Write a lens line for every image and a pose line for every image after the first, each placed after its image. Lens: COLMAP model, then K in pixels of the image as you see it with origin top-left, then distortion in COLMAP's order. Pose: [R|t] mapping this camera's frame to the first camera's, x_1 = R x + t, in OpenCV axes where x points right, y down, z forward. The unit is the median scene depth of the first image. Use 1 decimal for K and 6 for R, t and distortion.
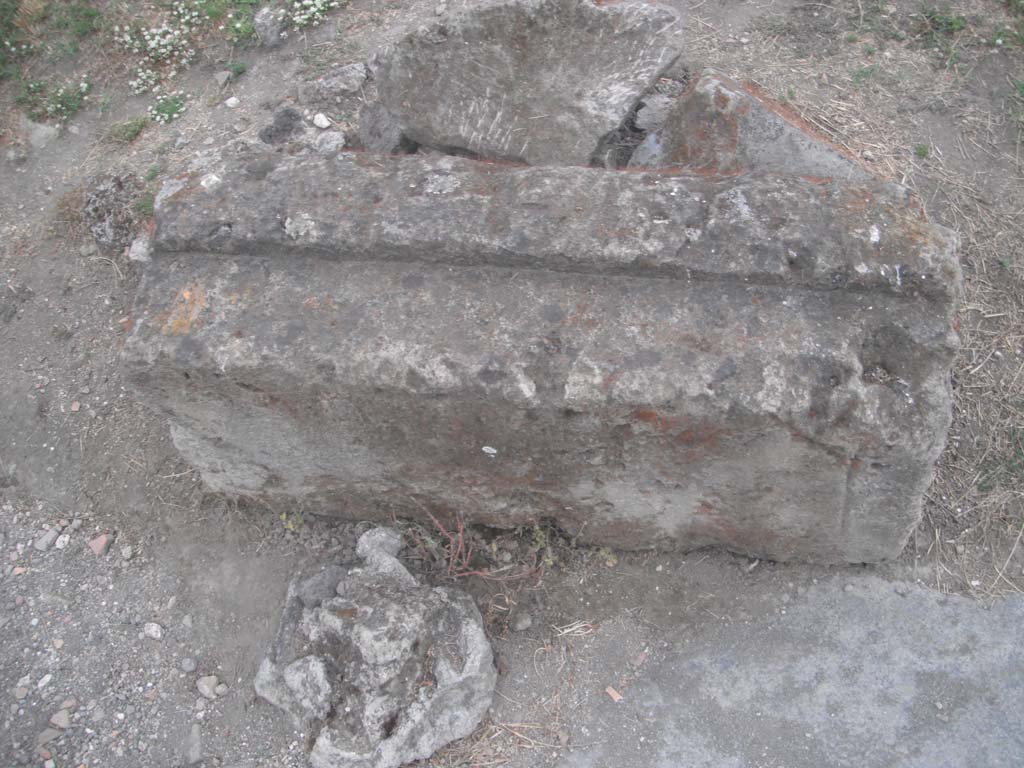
lens RADIAL K [[1105.4, 0, 517.1], [0, 1105.4, 381.4], [0, 0, 1]] dist [-0.251130, 0.105019]
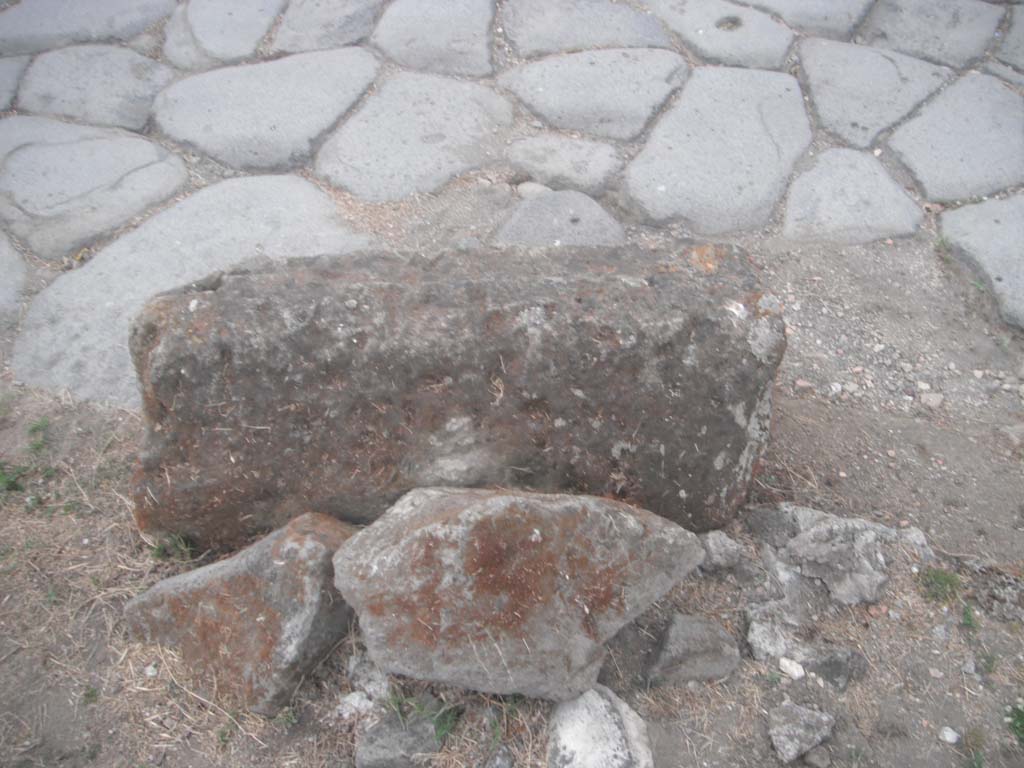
lens RADIAL K [[1105.4, 0, 517.1], [0, 1105.4, 381.4], [0, 0, 1]] dist [-0.251130, 0.105019]
pose [[-0.974983, 0.213788, -0.060846, 0.033163], [-0.095381, -0.155140, 0.983277, -1.291823], [0.200773, 0.964482, 0.171651, 0.796062]]
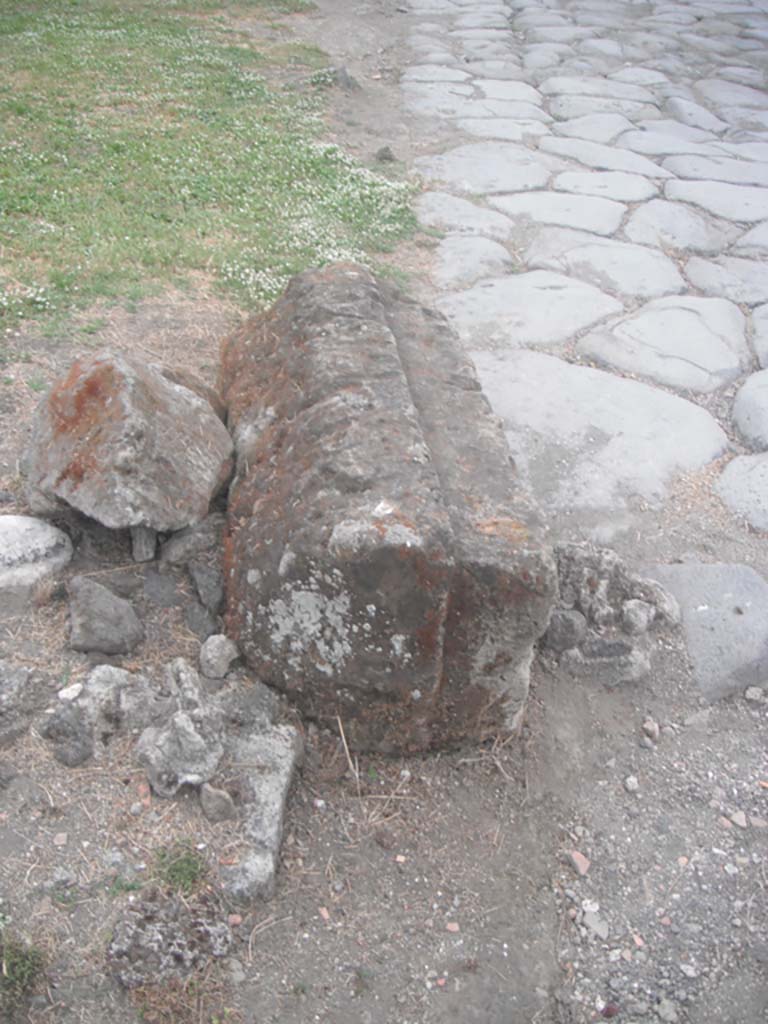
lens RADIAL K [[1105.4, 0, 384.0], [0, 1105.4, 512.0], [0, 0, 1]] dist [-0.251130, 0.105019]
pose [[-0.293748, -0.477073, 0.828320, -1.149925], [0.742274, 0.432147, 0.512130, -0.718387], [-0.602279, 0.765278, 0.227176, 0.727903]]
